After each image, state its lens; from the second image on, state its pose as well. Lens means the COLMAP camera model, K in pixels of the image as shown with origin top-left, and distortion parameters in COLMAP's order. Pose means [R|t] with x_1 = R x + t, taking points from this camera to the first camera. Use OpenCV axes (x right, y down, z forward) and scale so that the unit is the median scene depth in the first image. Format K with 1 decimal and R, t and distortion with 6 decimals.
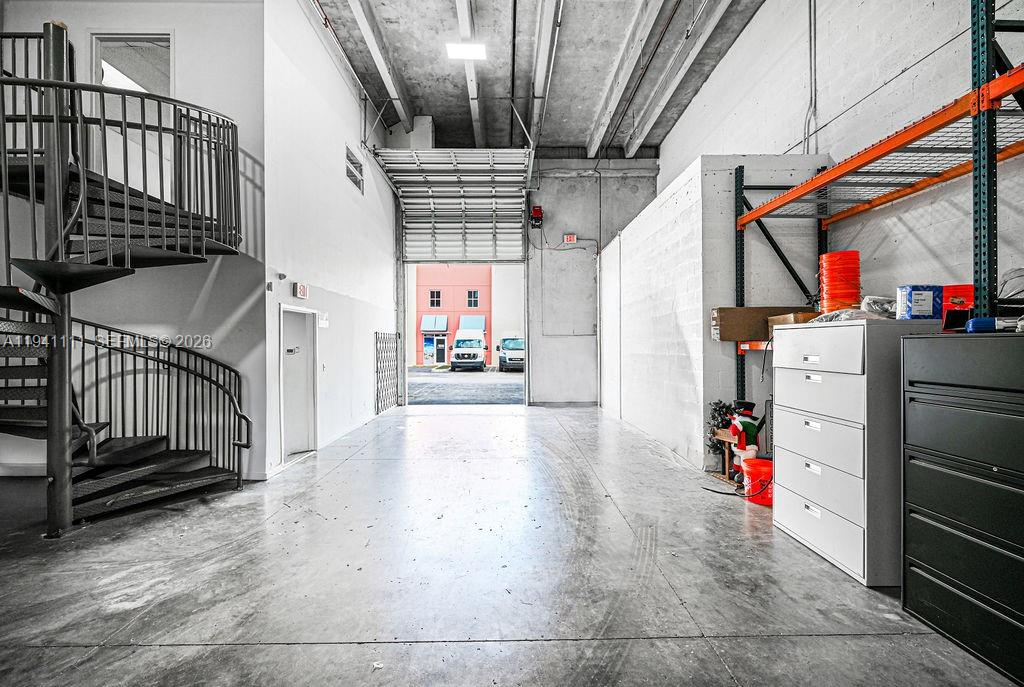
lens RADIAL K [[414.0, 0, 511.7], [0, 414.0, 346.5], [0, 0, 1]] dist [-0.003045, 0.001228]
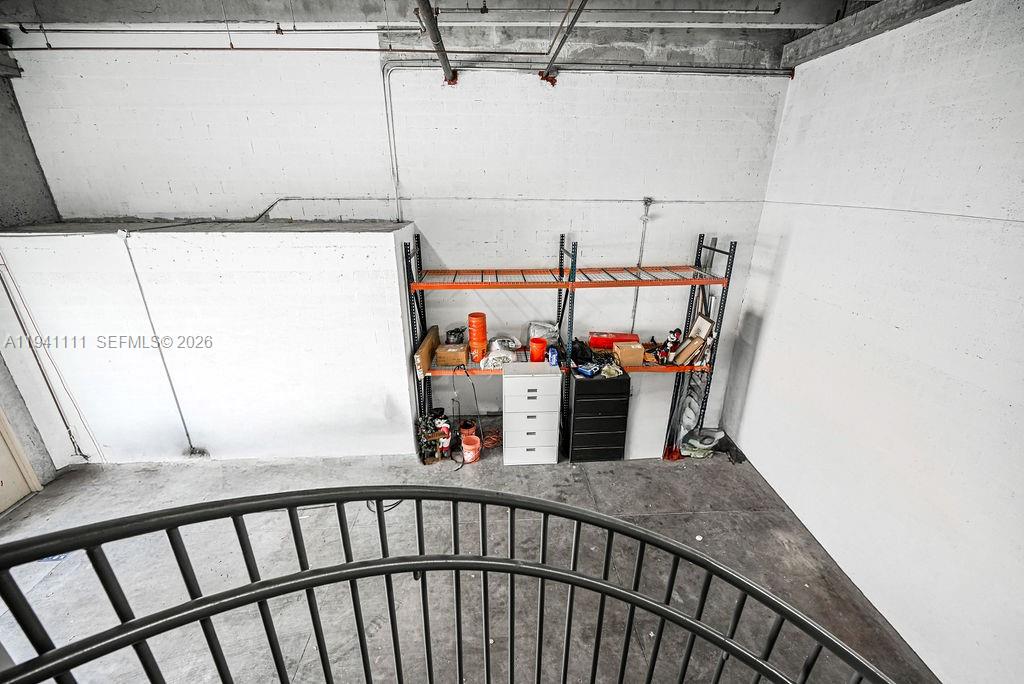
lens RADIAL K [[414.0, 0, 515.9], [0, 414.0, 341.7], [0, 0, 1]] dist [-0.003045, 0.001228]
pose [[-0.048932, -0.353461, 0.934168, -0.864872], [-0.003617, 0.935345, 0.353717, -0.707625], [-0.998796, 0.013929, -0.047047, 0.873298]]
